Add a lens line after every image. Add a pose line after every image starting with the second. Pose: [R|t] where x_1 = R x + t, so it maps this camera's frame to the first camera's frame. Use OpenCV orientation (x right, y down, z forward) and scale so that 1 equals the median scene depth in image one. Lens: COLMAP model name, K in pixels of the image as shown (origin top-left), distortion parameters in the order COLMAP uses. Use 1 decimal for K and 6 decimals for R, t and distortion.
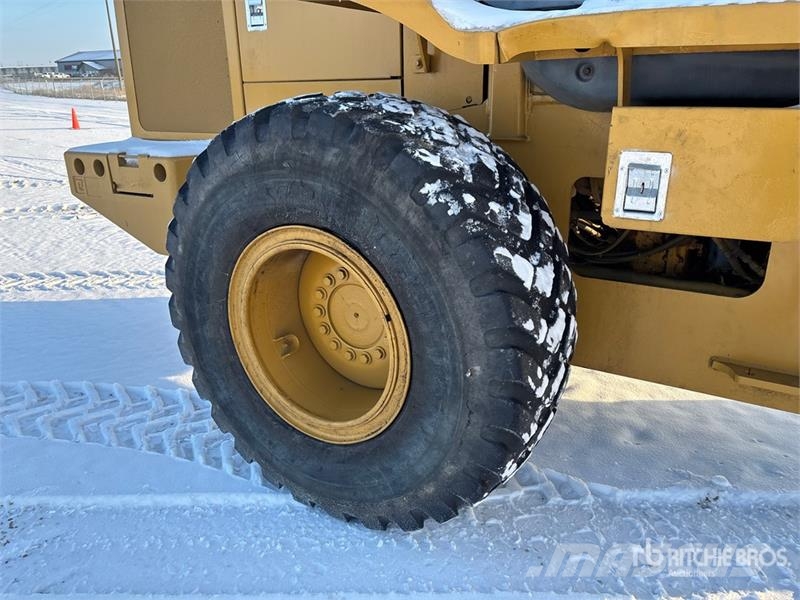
lens RADIAL K [[596.8, 0, 399.9], [0, 596.8, 293.9], [0, 0, 1]] dist [0.053032, -0.053320]
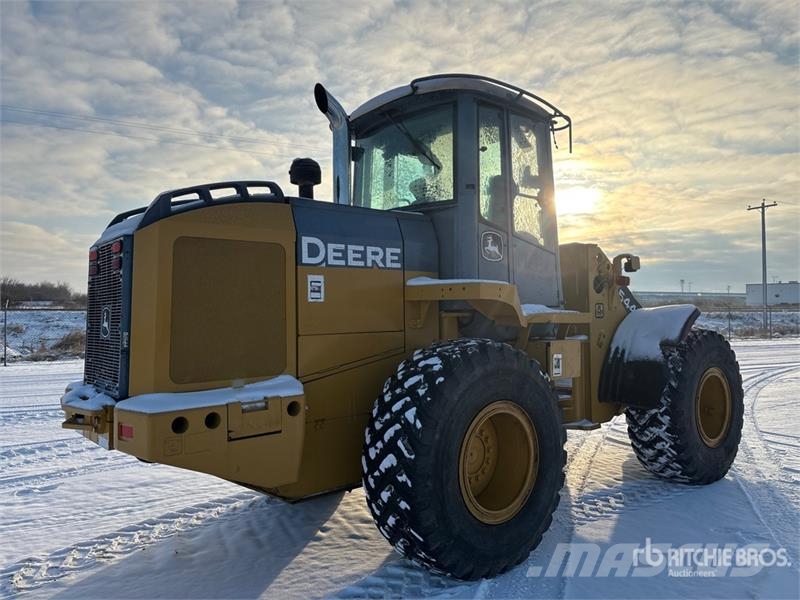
lens RADIAL K [[596.8, 0, 399.9], [0, 596.8, 293.9], [0, 0, 1]] dist [0.053032, -0.053320]
pose [[0.316599, 0.039089, 0.947754, -2.051237], [0.314305, 0.938384, -0.143696, -0.248206], [-0.894974, 0.343377, 0.284805, 0.543064]]
